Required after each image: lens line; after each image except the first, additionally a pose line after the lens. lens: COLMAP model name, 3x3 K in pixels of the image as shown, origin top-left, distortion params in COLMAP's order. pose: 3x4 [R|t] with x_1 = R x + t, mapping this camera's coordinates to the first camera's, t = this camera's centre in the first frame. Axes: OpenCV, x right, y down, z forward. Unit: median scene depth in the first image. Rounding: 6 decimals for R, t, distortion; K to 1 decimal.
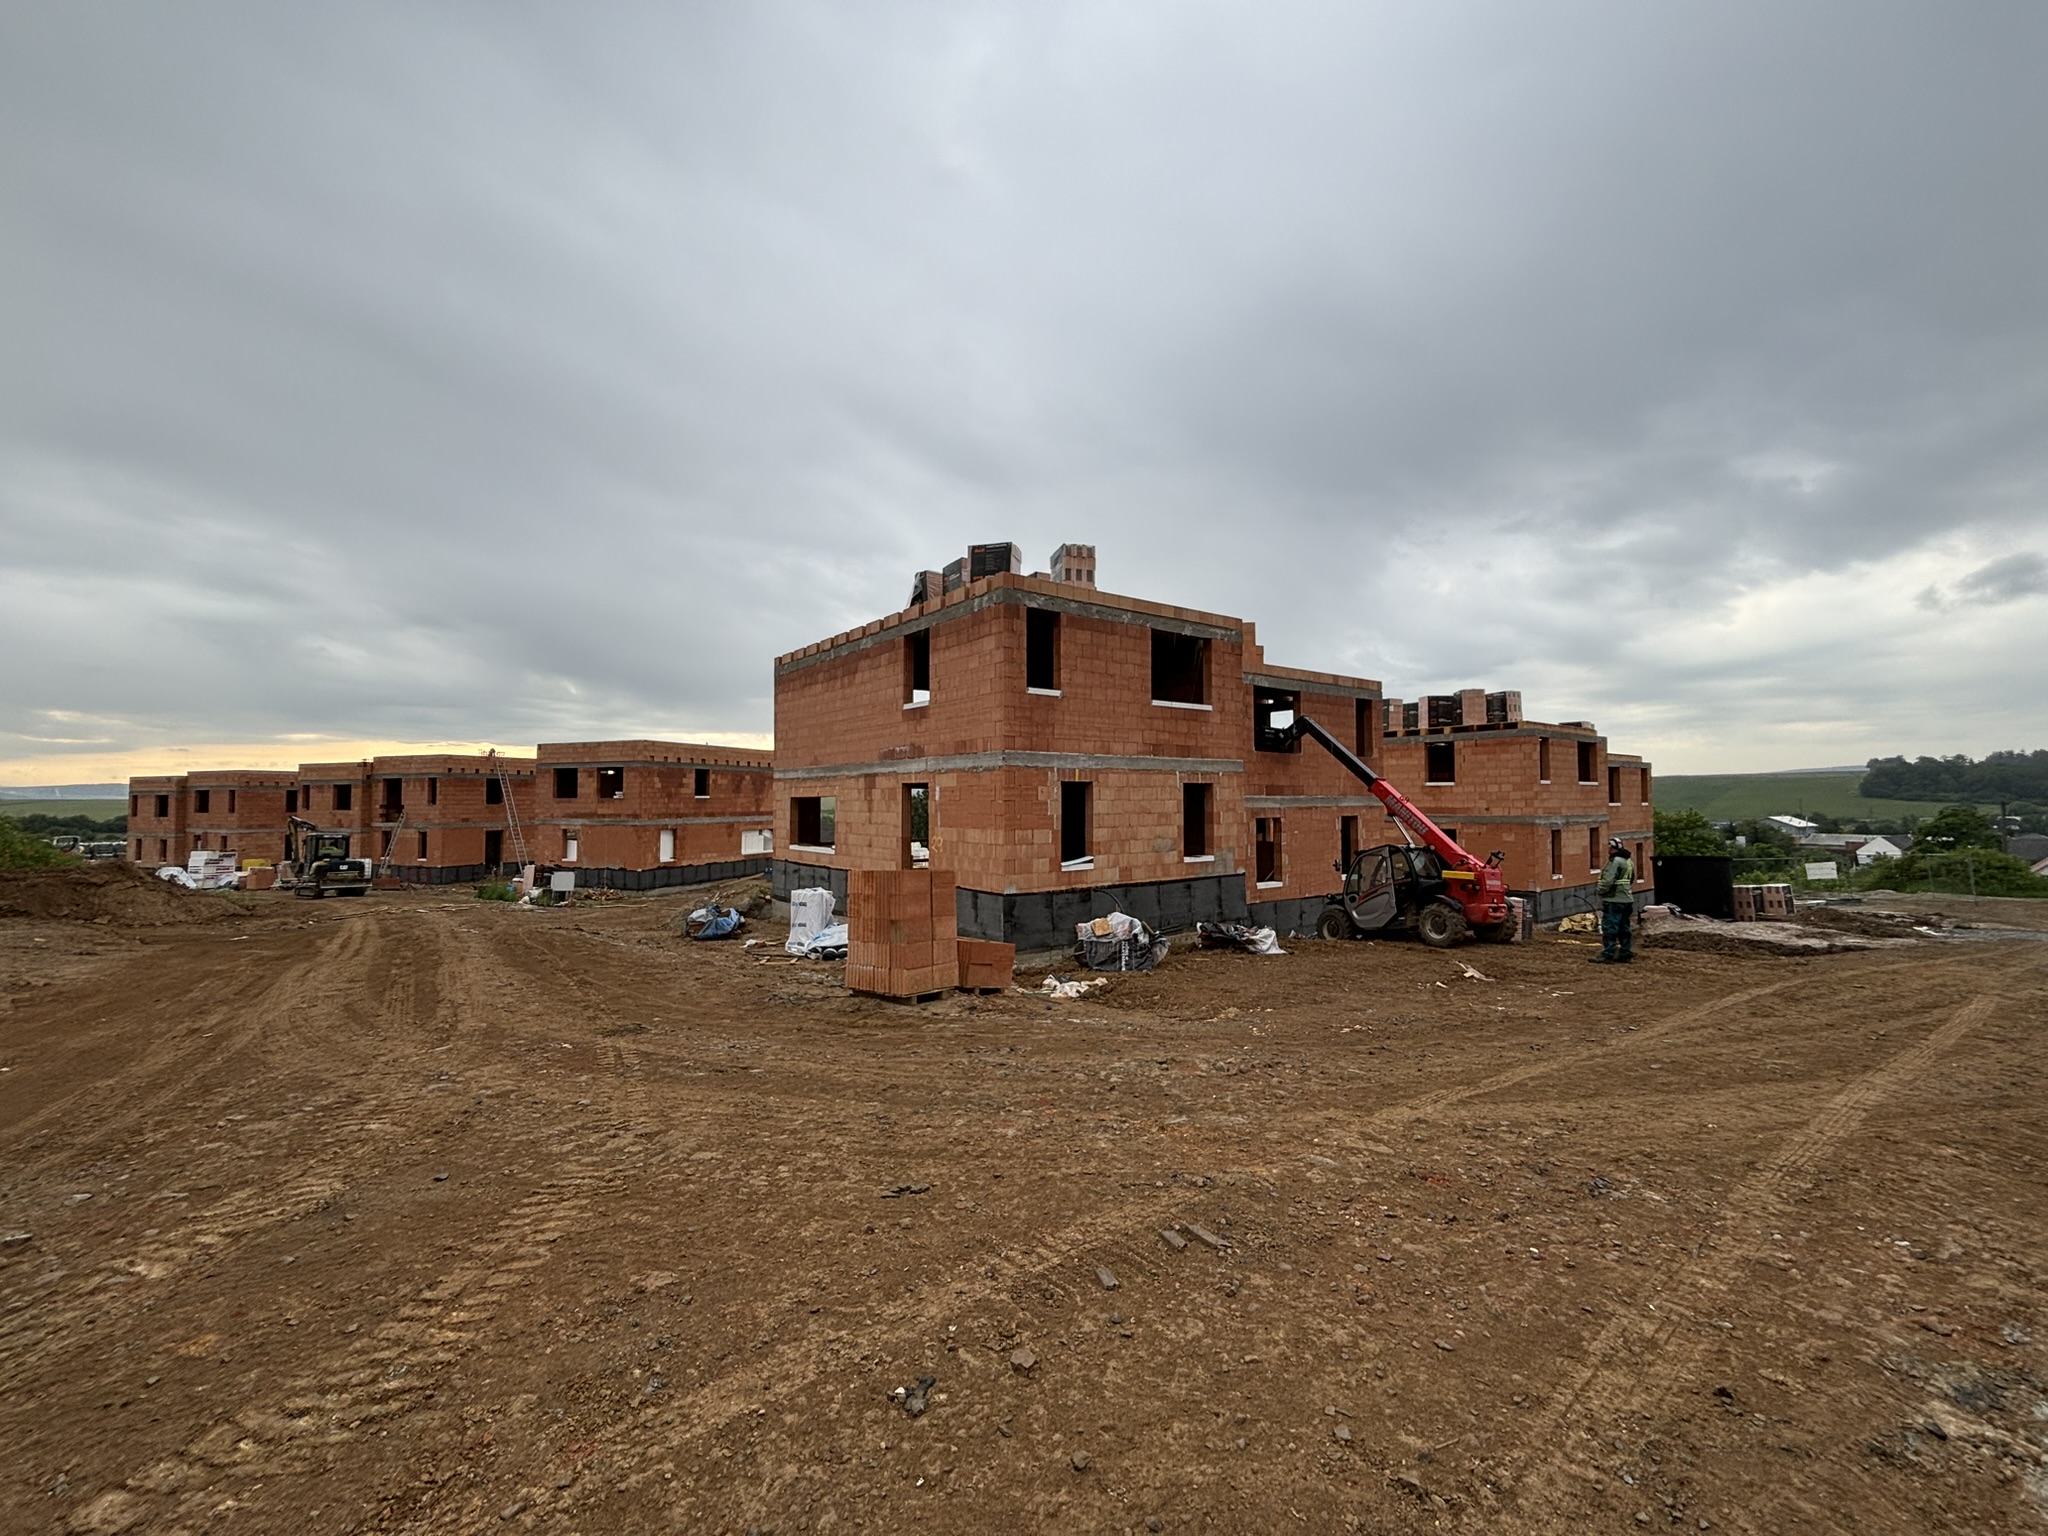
lens RADIAL K [[829.4, 0, 1024.0], [0, 829.4, 768.0], [0, 0, 1]] dist [0.001492, 0.000042]
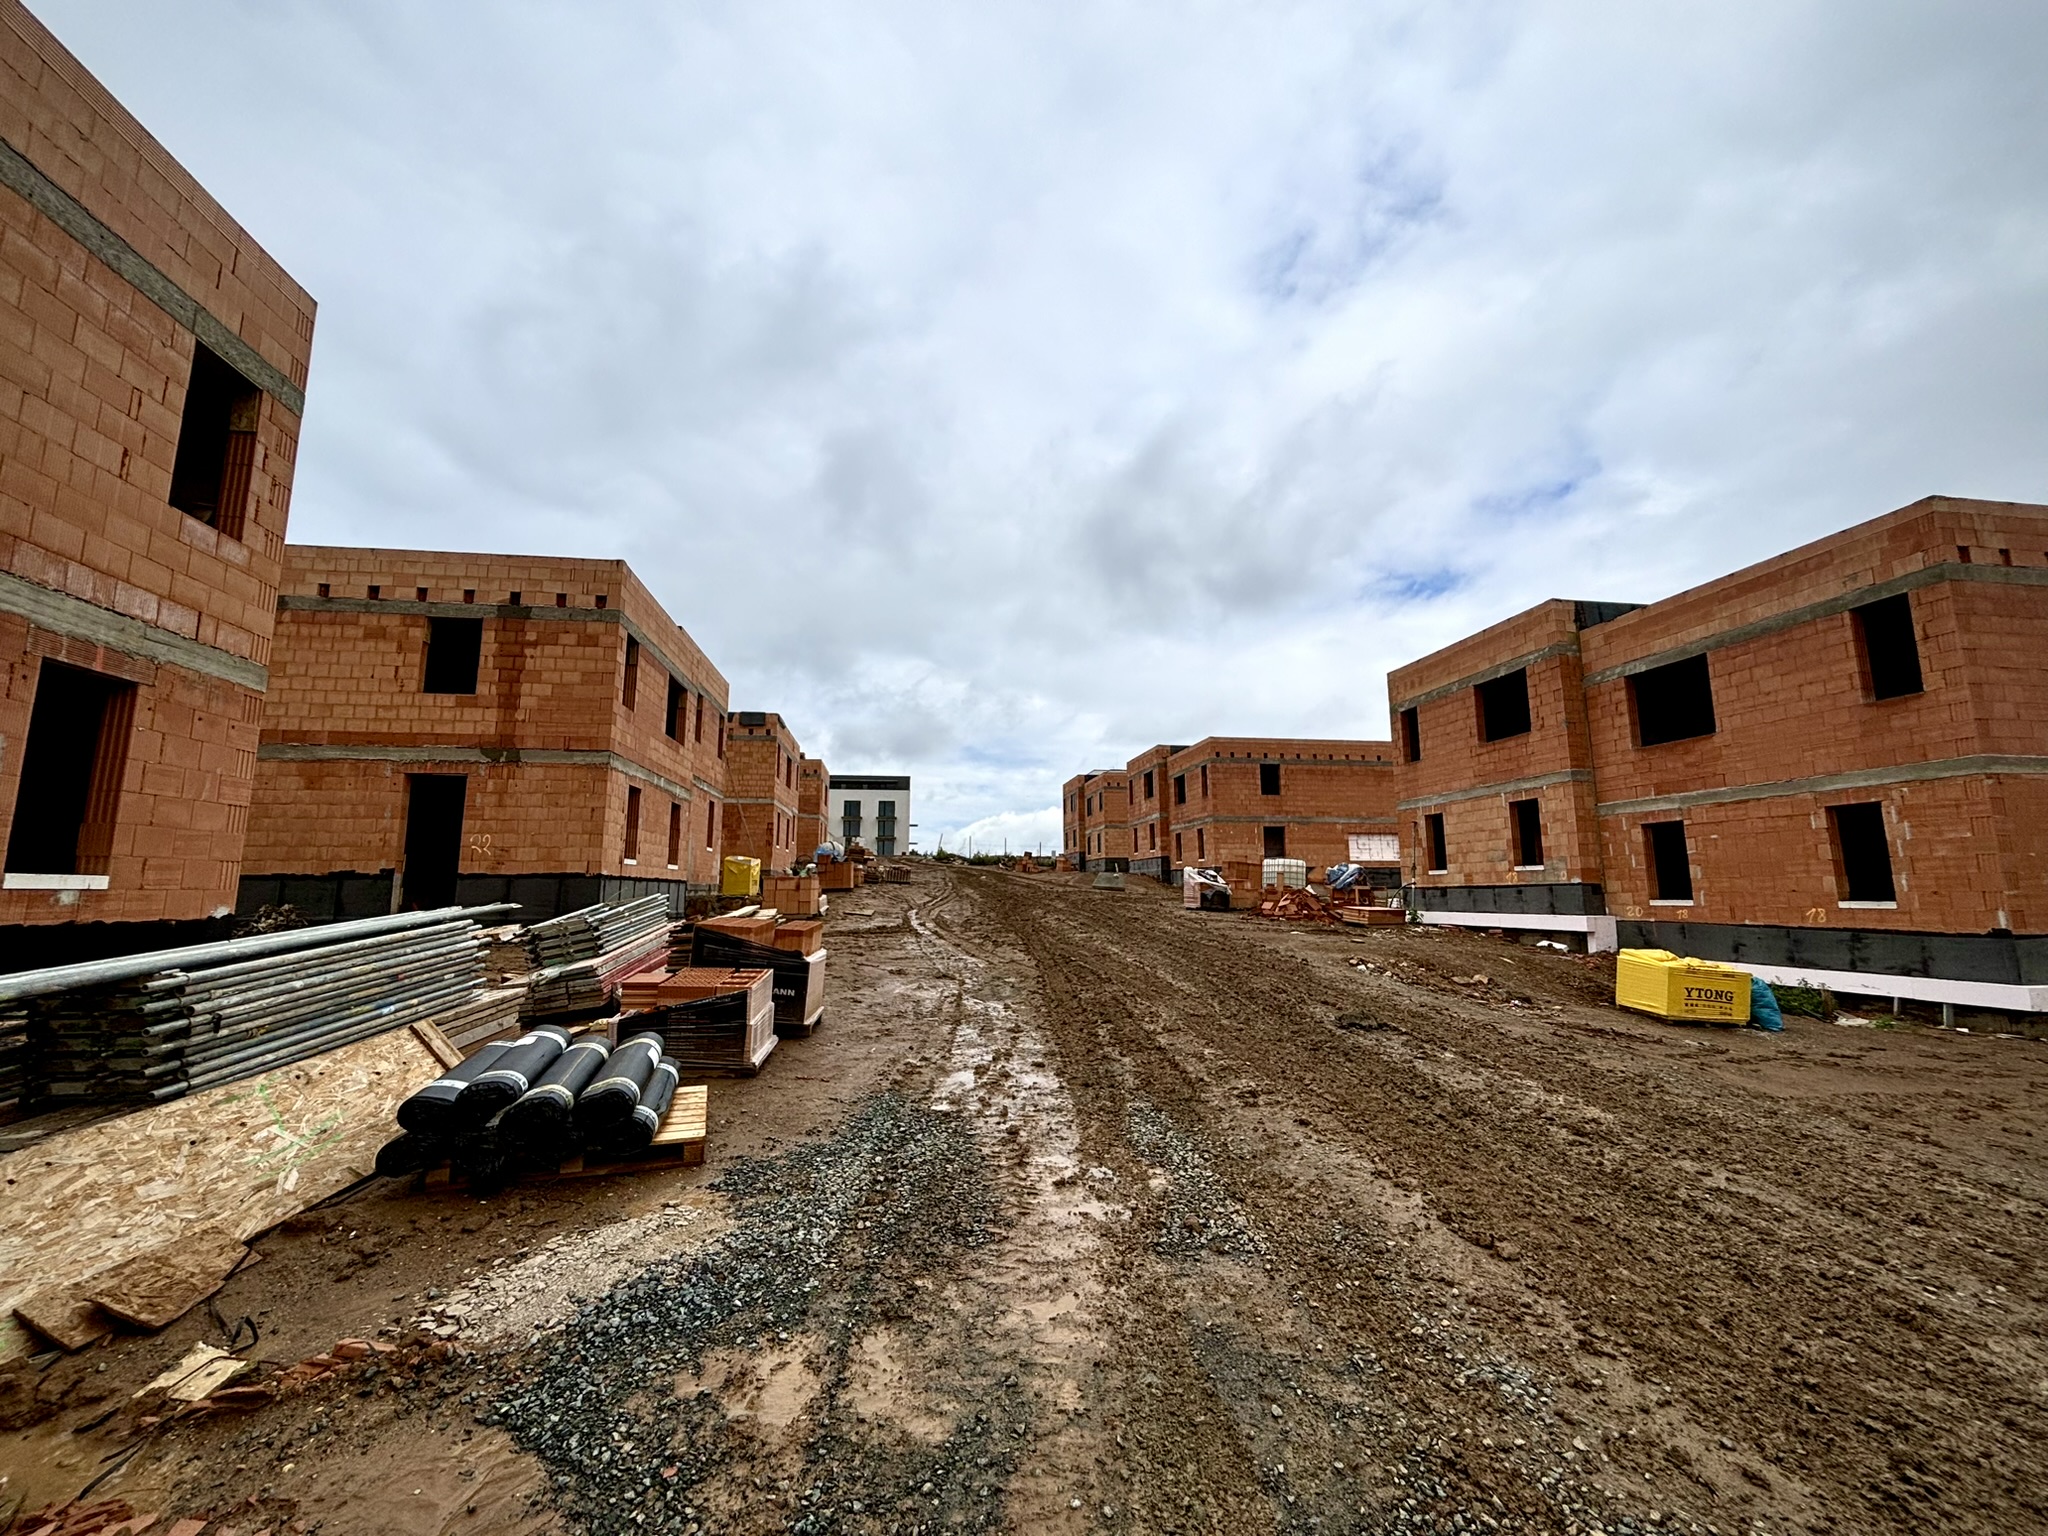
lens RADIAL K [[827.2, 0, 995.4], [0, 827.2, 764.5], [0, 0, 1]] dist [-0.010303, 0.000802]
pose [[-0.512480, -0.134552, -0.848092, 1.450144], [0.031113, 0.984089, -0.174929, 0.136631], [0.858135, -0.116035, -0.500140, 0.905201]]
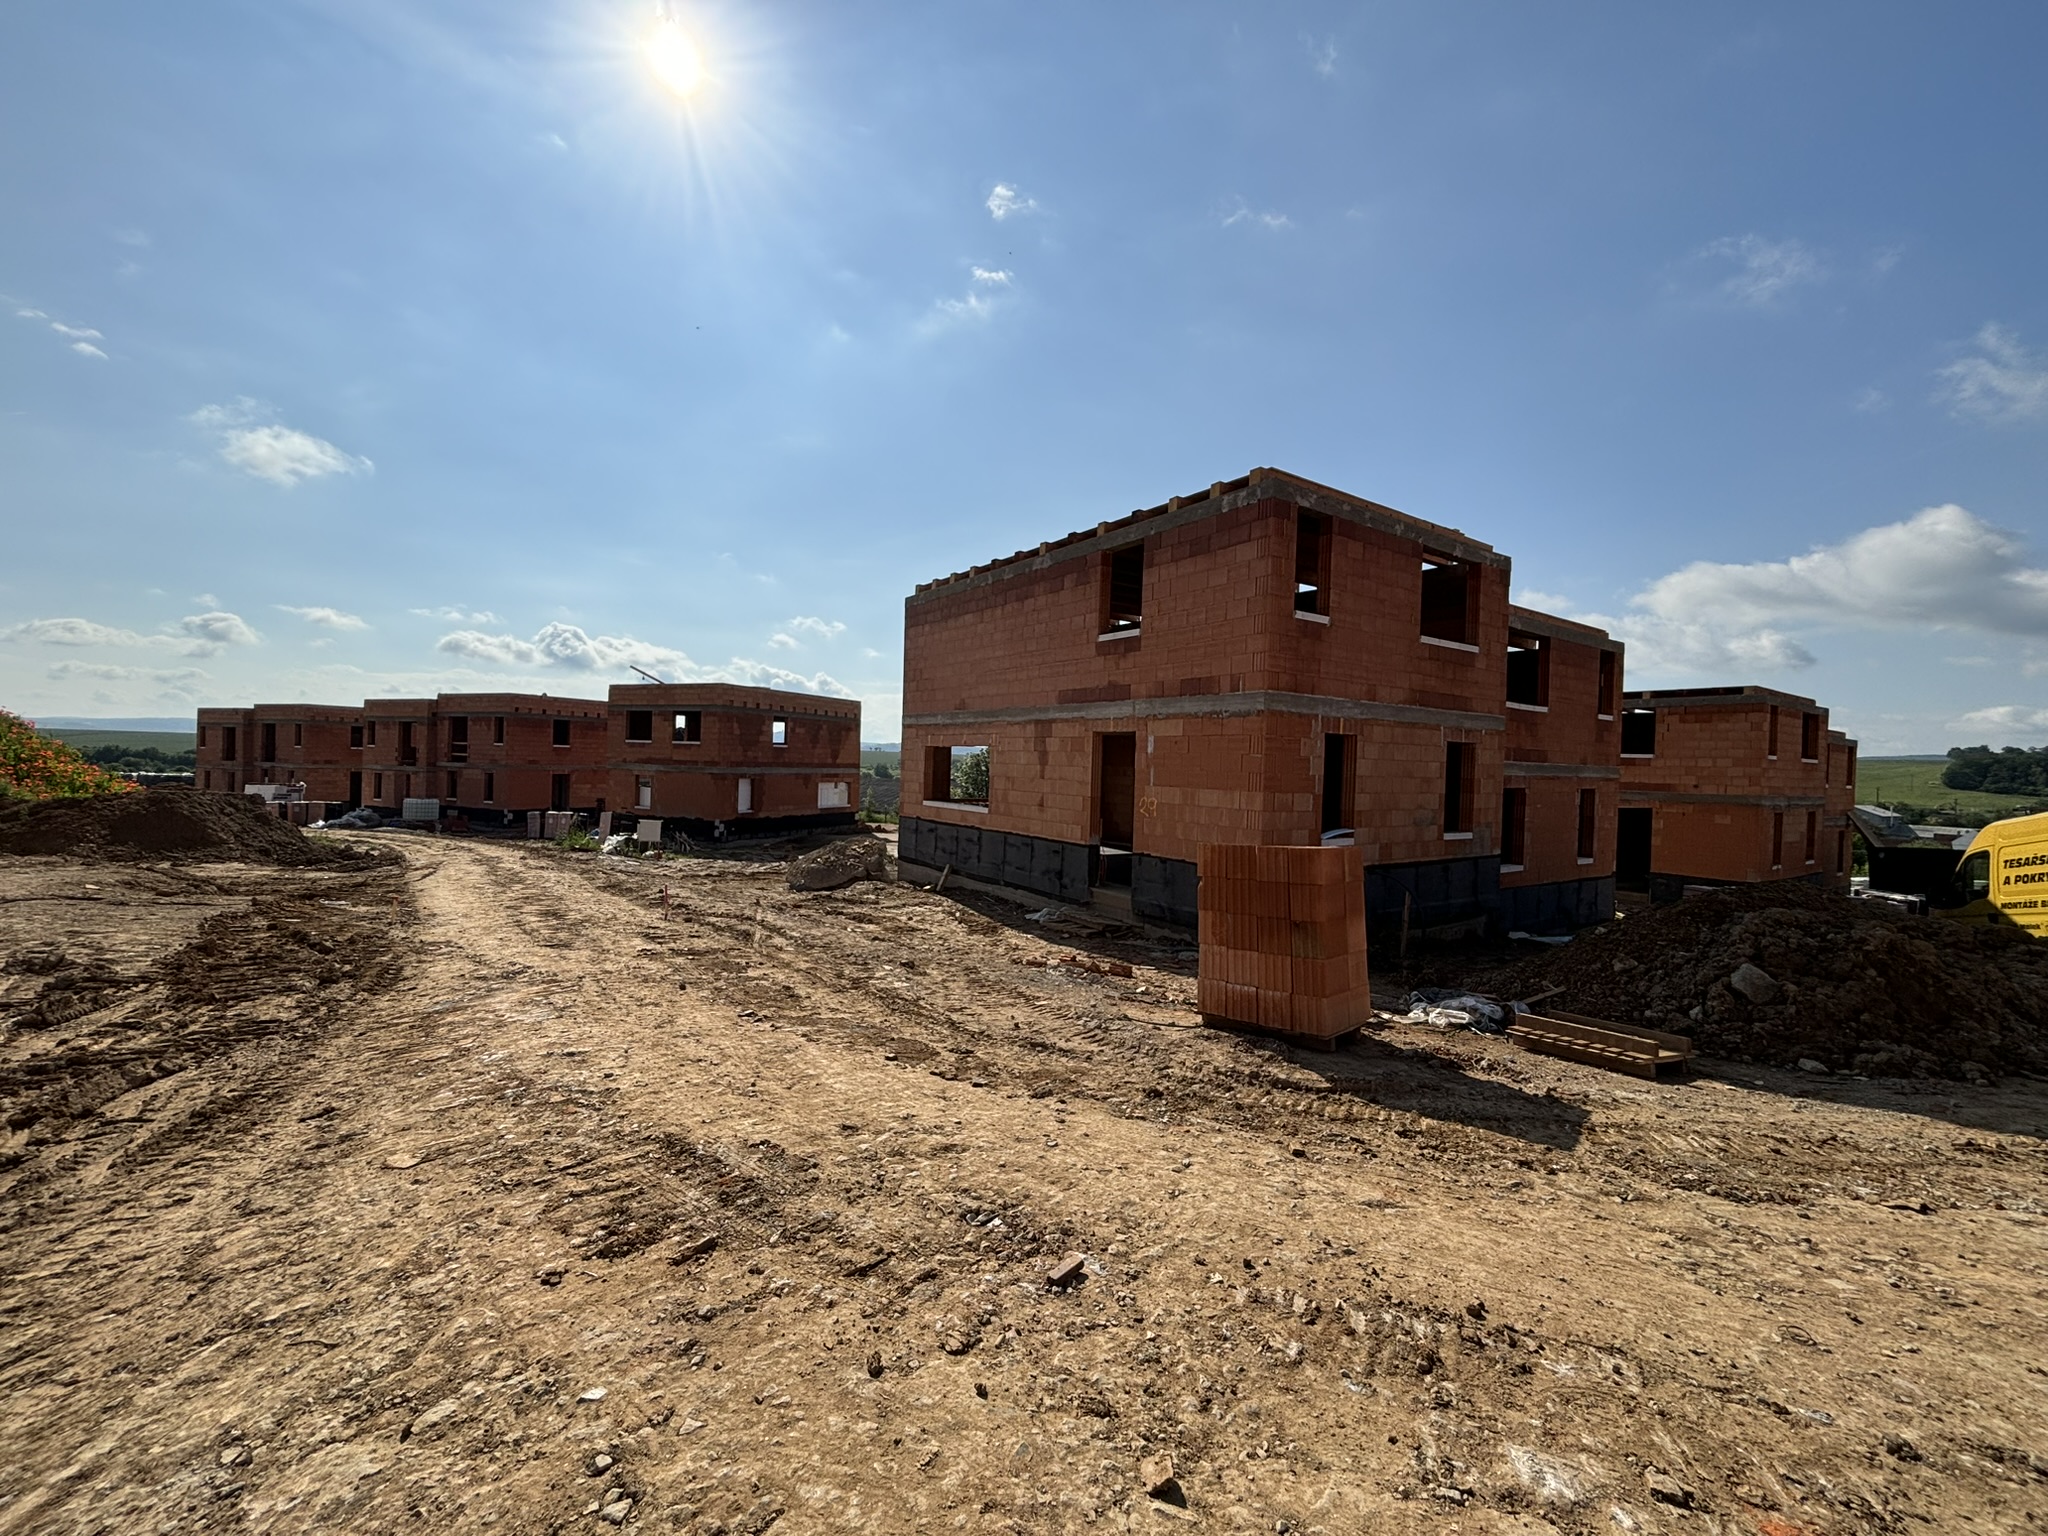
lens RADIAL K [[828.8, 0, 1024.0], [0, 828.8, 768.0], [0, 0, 1]] dist [0.003779, 0.000159]
pose [[0.998654, 0.032627, -0.040315, -0.172618], [-0.030726, 0.998427, 0.046900, 0.017480], [0.041781, -0.045598, 0.998086, 0.166358]]
